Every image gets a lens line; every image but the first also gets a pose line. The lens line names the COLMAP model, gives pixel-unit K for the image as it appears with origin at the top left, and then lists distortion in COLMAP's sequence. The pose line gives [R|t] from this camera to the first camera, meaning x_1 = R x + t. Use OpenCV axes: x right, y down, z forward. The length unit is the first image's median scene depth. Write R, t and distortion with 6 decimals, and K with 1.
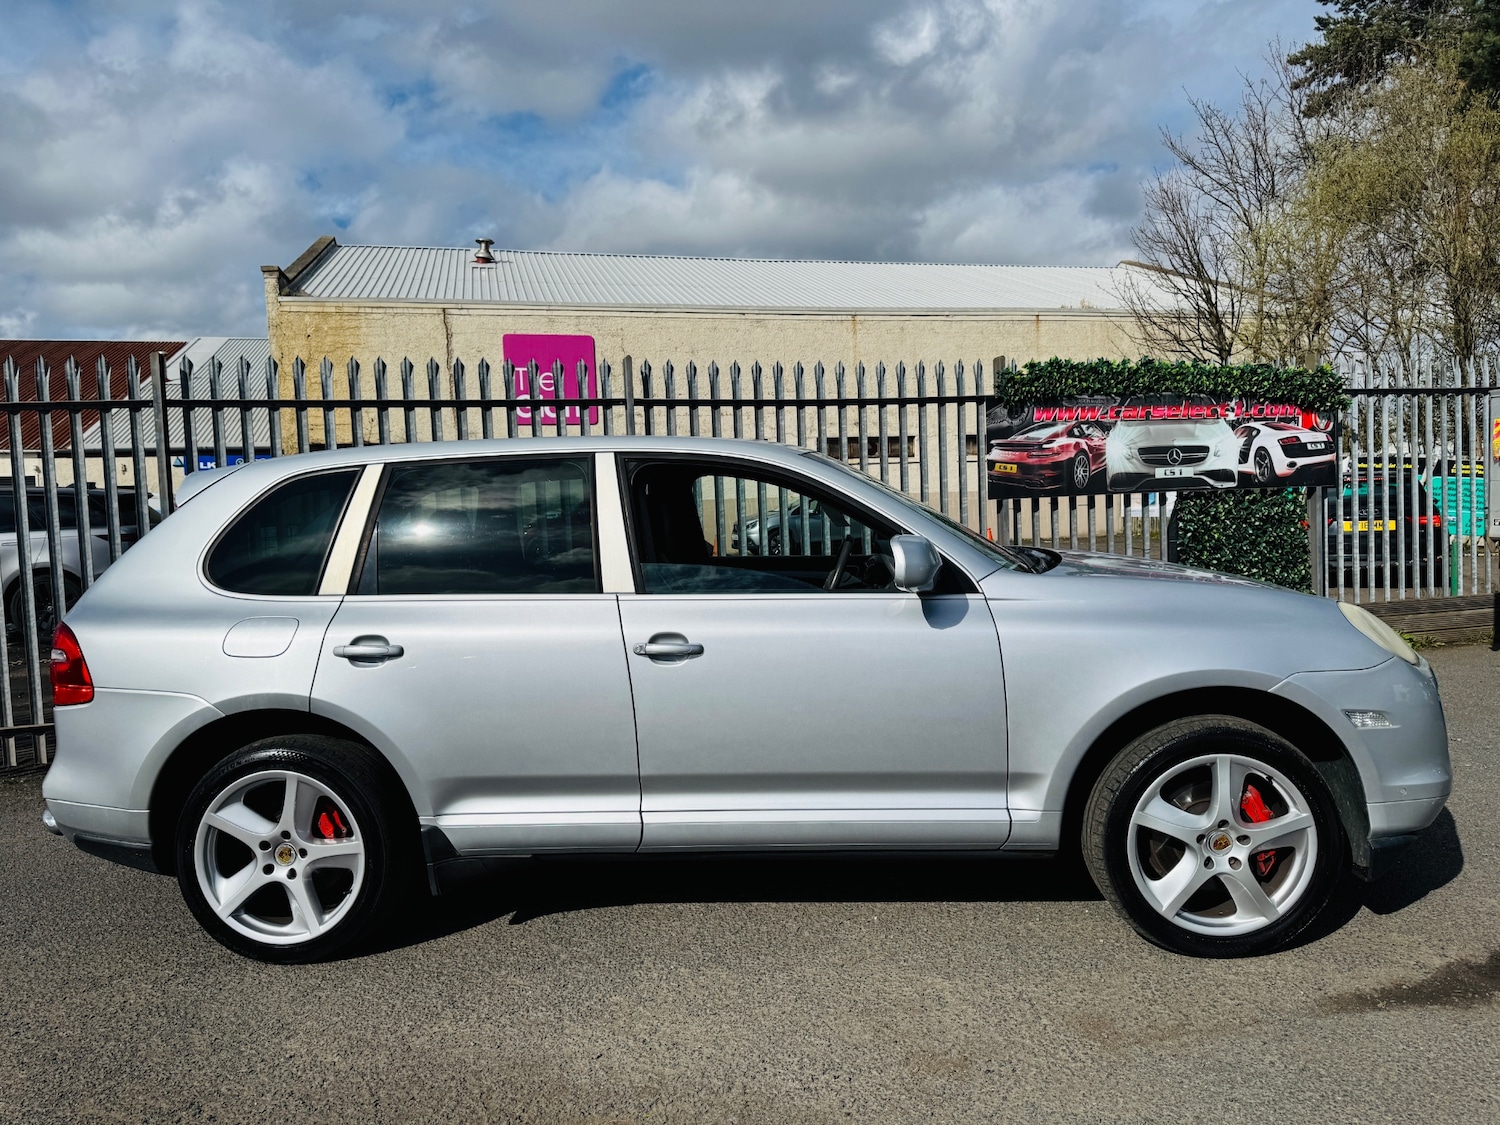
lens RADIAL K [[1069.5, 0, 763.0], [0, 1069.5, 563.9], [0, 0, 1]] dist [0.039279, -0.044713]
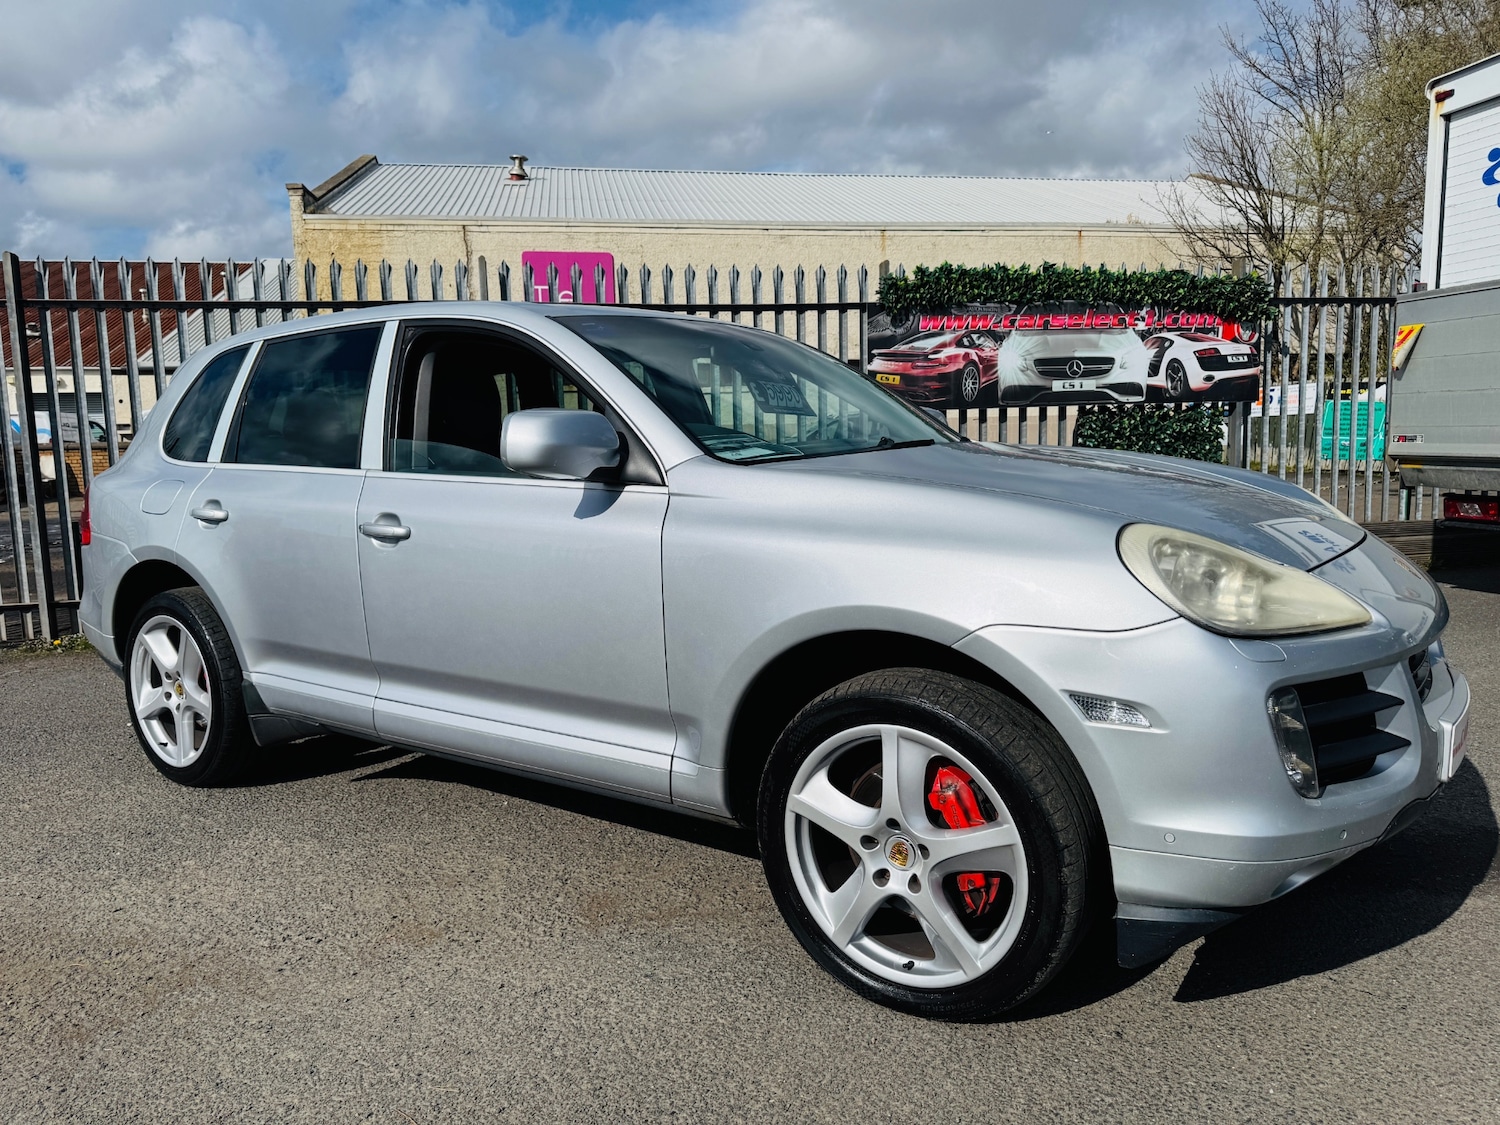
lens RADIAL K [[1069.5, 0, 754.3], [0, 1069.5, 561.9], [0, 0, 1]] dist [0.039279, -0.044713]
pose [[0.995838, 0.023075, -0.088171, 0.170362], [-0.017263, 0.997662, 0.066123, 0.012583], [0.089490, -0.064326, 0.993908, 0.011310]]
